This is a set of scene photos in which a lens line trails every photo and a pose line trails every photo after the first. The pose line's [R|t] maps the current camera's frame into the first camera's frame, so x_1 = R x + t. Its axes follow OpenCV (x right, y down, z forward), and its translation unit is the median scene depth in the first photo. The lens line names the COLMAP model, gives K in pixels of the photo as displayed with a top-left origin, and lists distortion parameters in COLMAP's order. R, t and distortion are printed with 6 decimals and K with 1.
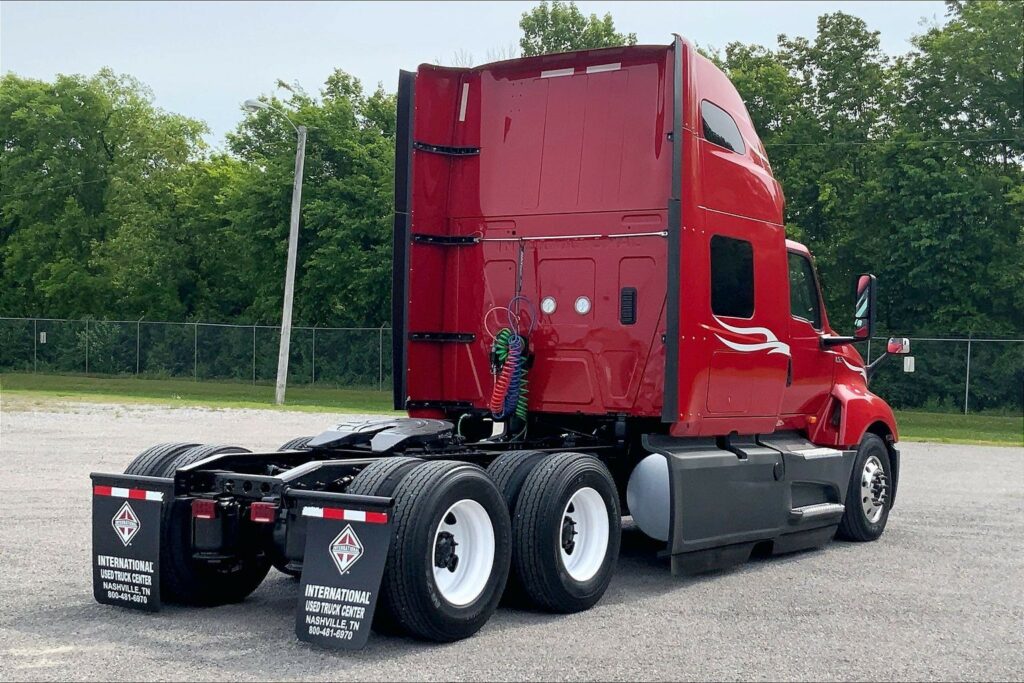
lens RADIAL K [[1555.9, 0, 513.6], [0, 1555.9, 323.4], [0, 0, 1]] dist [0.331535, -3.581287]
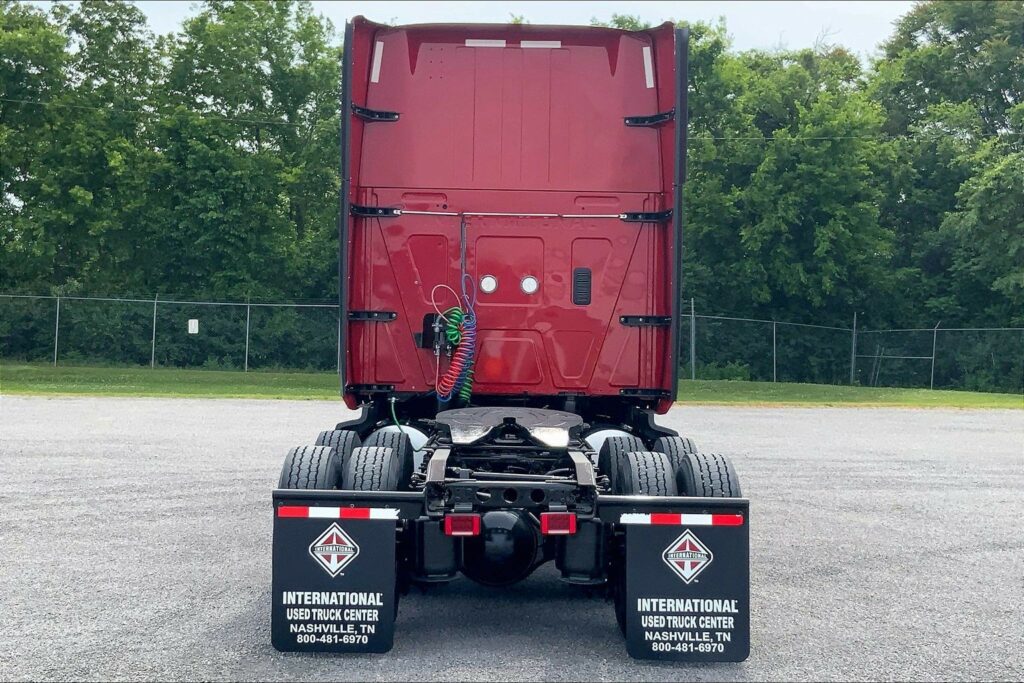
lens RADIAL K [[1404.8, 0, 510.4], [0, 1404.8, 379.4], [0, 0, 1]] dist [0.043977, 0.124433]
pose [[0.820270, -0.023668, 0.571487, -0.510499], [-0.015157, 0.997893, 0.063082, -0.008487], [-0.571776, -0.060406, 0.818183, 0.295371]]
